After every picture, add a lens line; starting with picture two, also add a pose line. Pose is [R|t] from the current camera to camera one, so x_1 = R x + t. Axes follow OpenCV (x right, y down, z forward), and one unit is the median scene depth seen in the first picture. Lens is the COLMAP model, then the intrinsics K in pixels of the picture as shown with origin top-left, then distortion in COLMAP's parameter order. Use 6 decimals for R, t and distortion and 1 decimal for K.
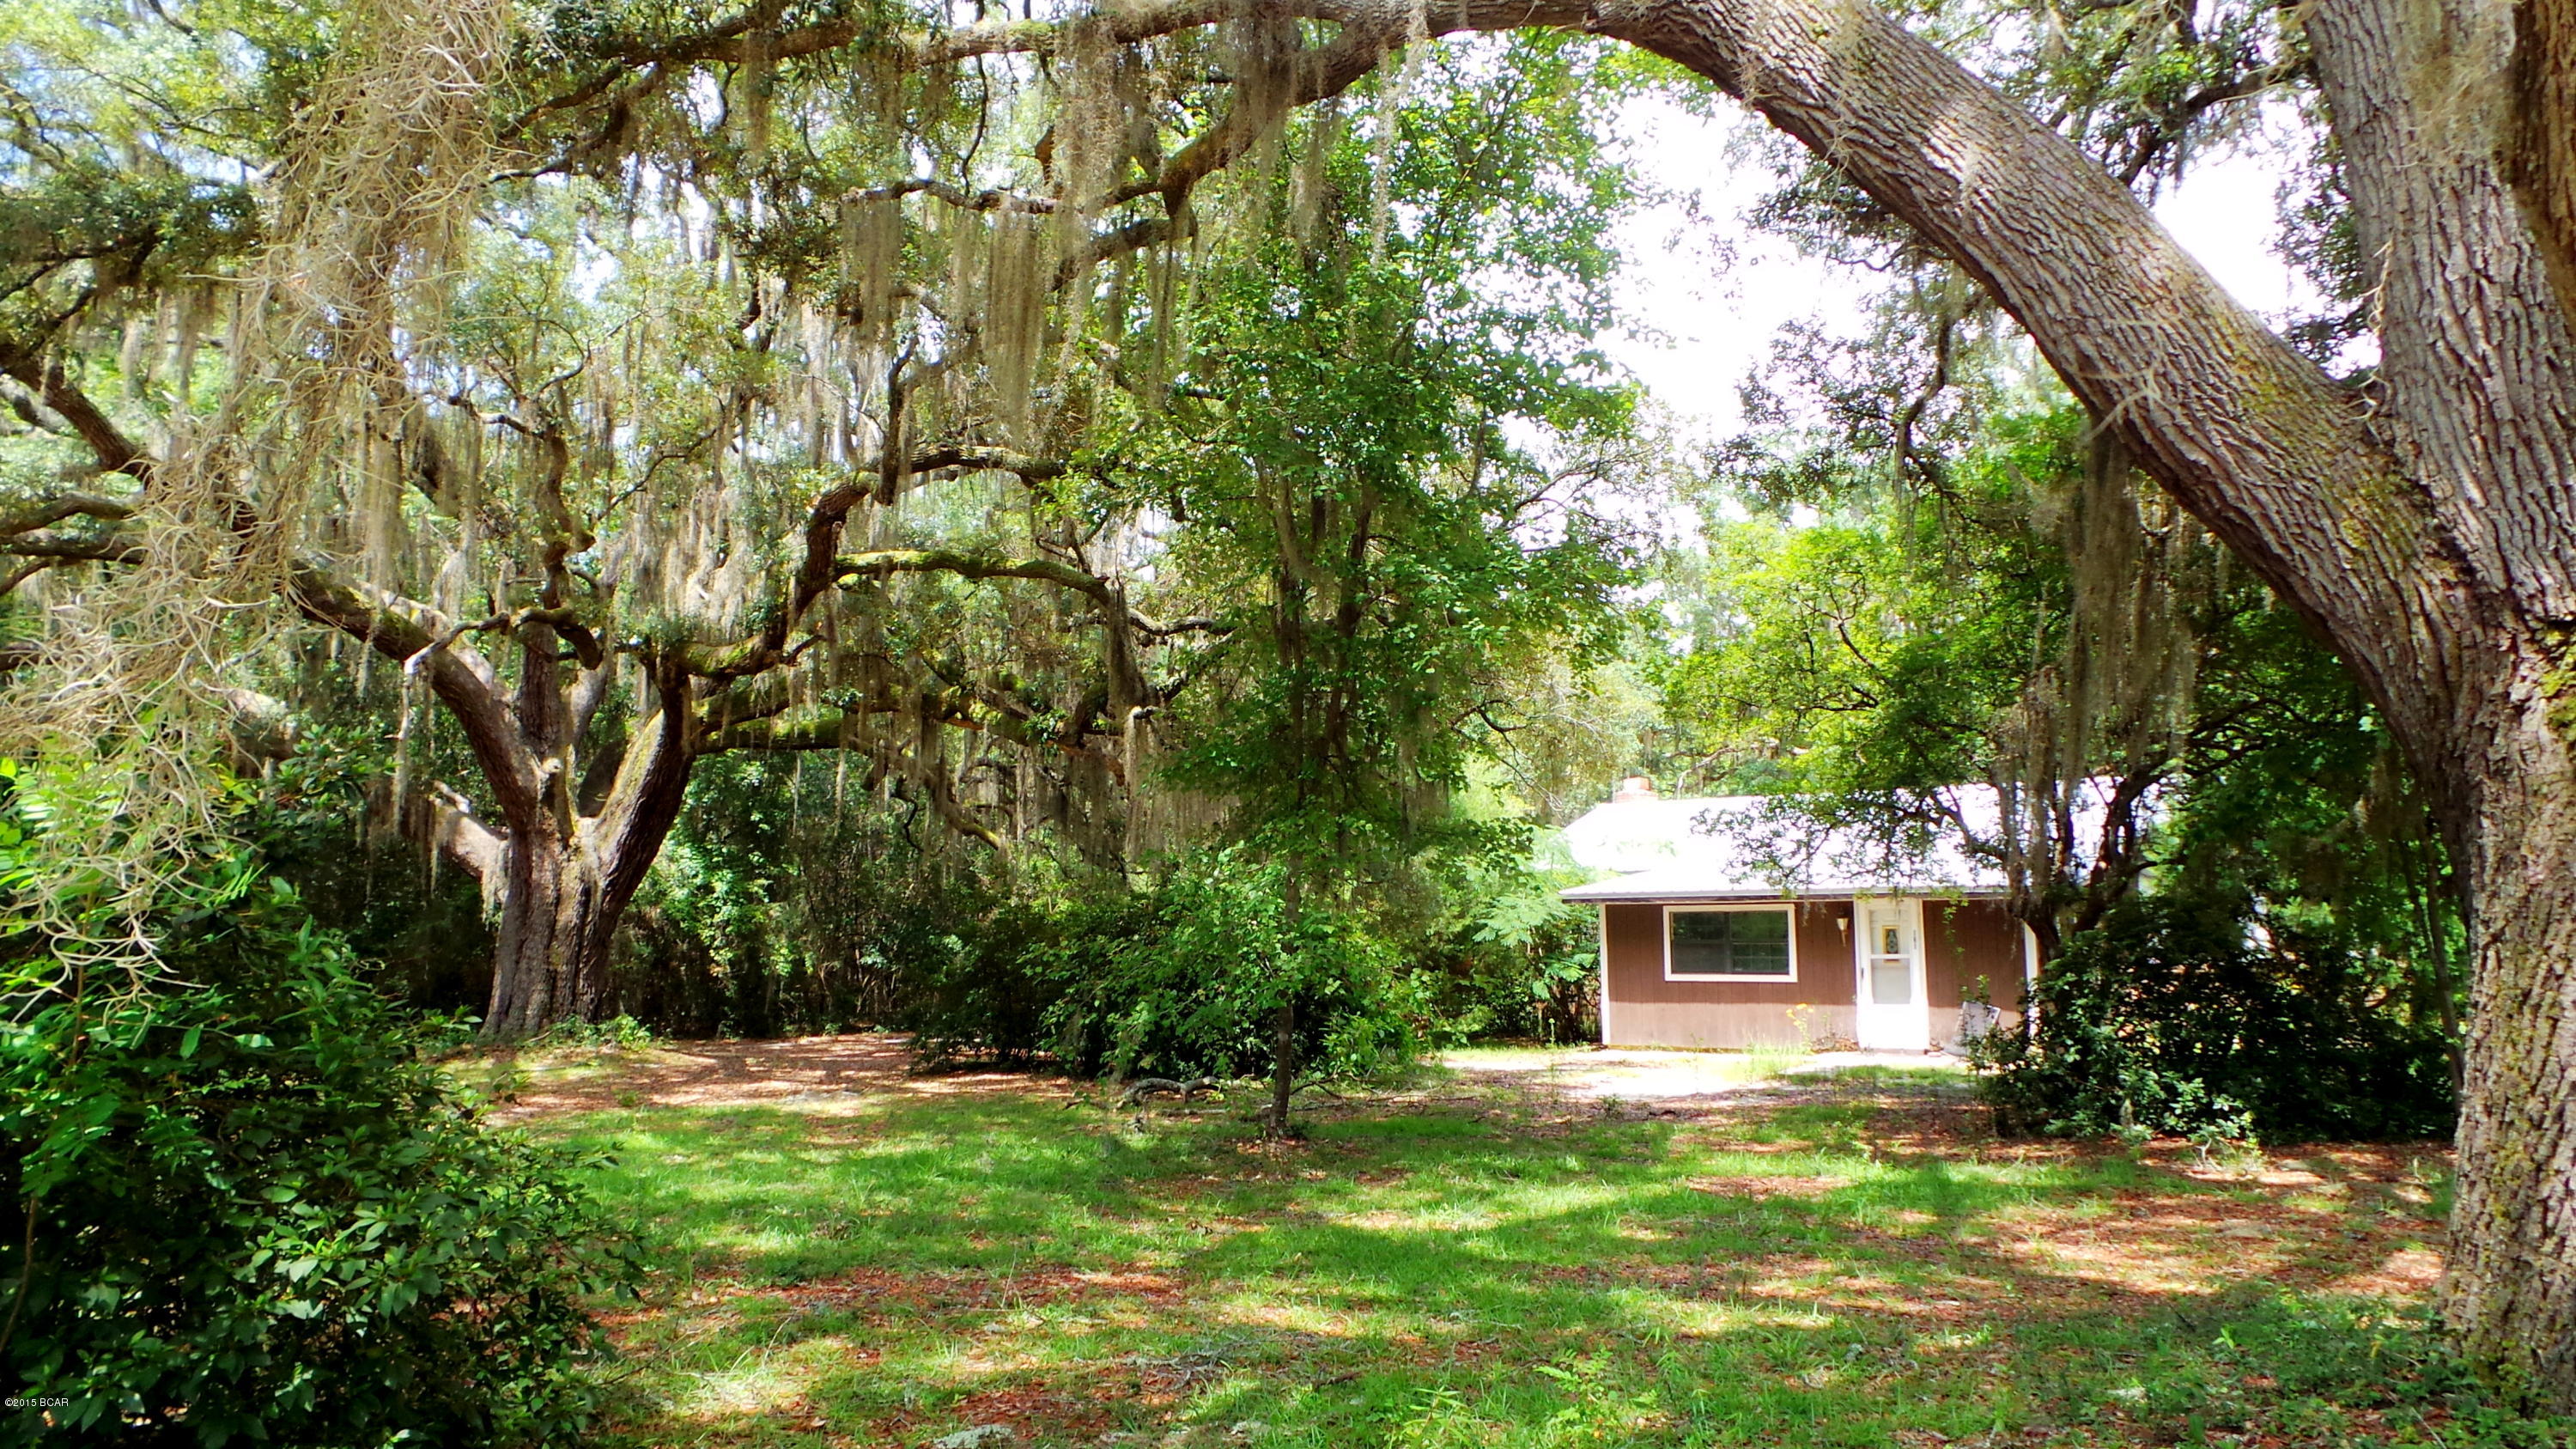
lens RADIAL K [[1771.2, 0, 1304.2], [0, 1771.2, 728.3], [0, 0, 1]] dist [-0.008810, 0.011034]
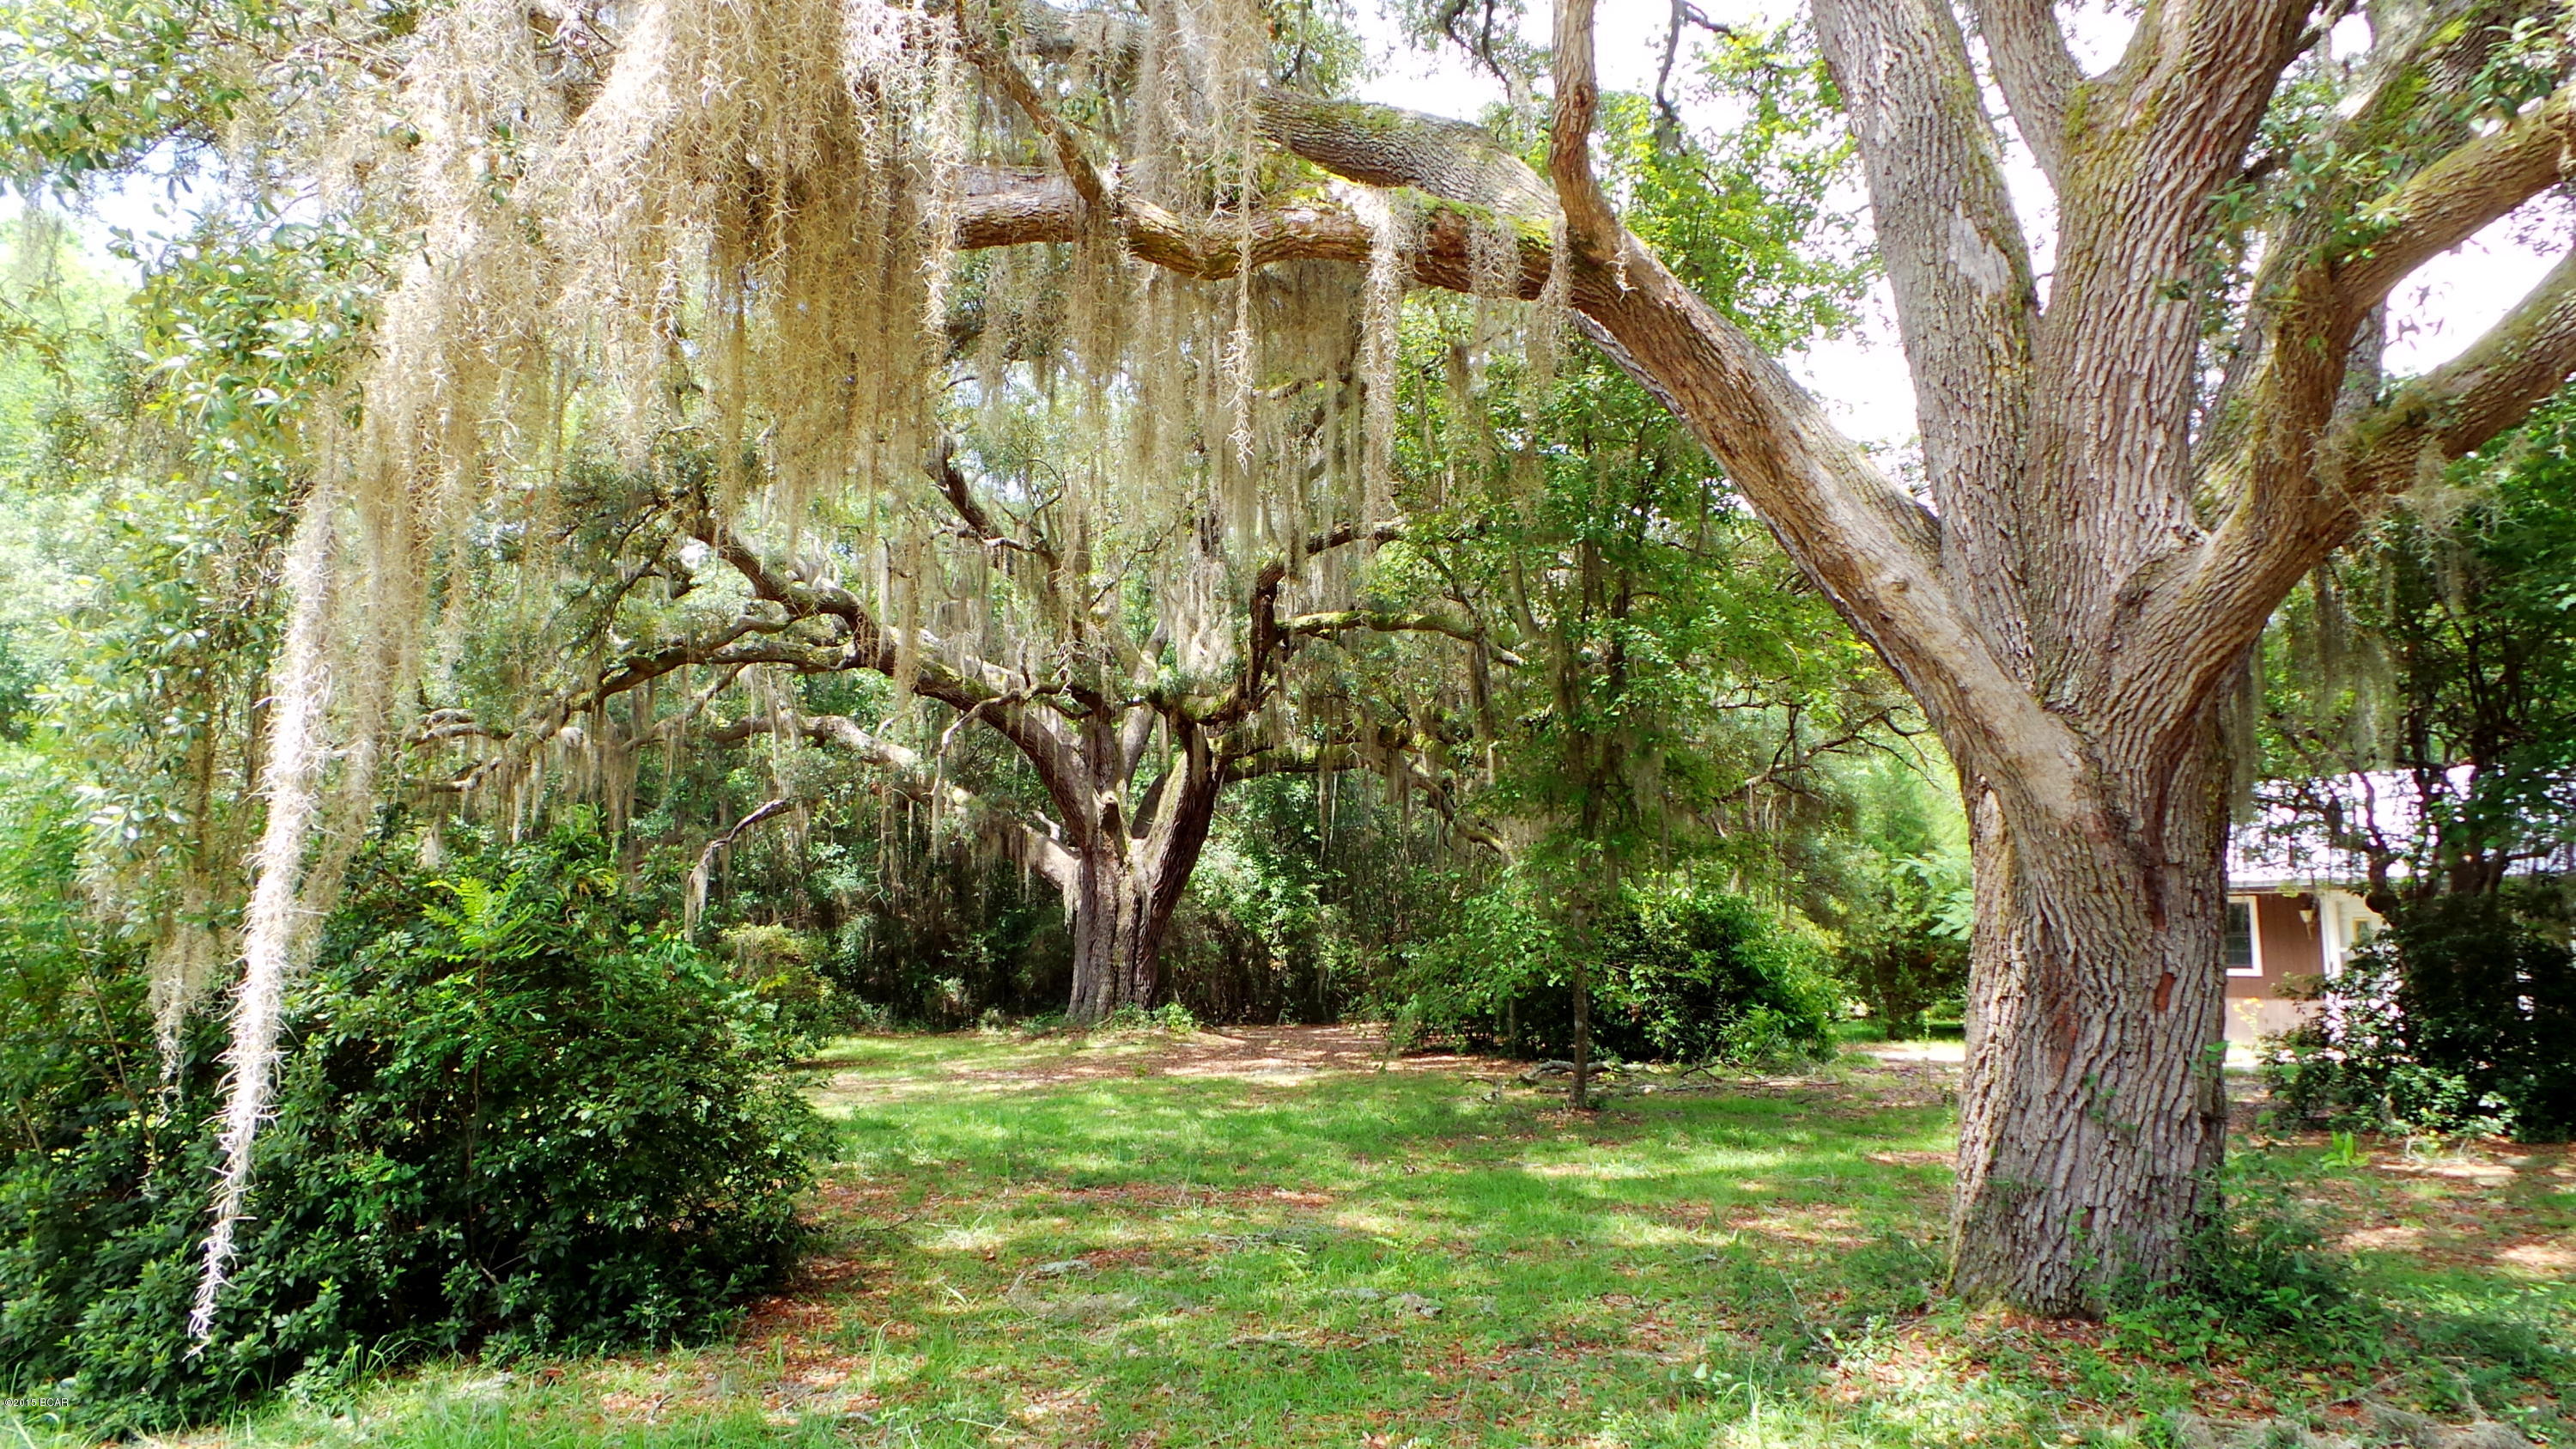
lens RADIAL K [[1771.2, 0, 1285.8], [0, 1771.2, 733.3], [0, 0, 1]] dist [-0.008810, 0.011034]
pose [[0.931812, -0.048642, -0.359666, 0.126939], [0.051545, 0.998670, -0.001522, -0.014650], [0.359262, -0.017121, 0.933080, -0.088352]]
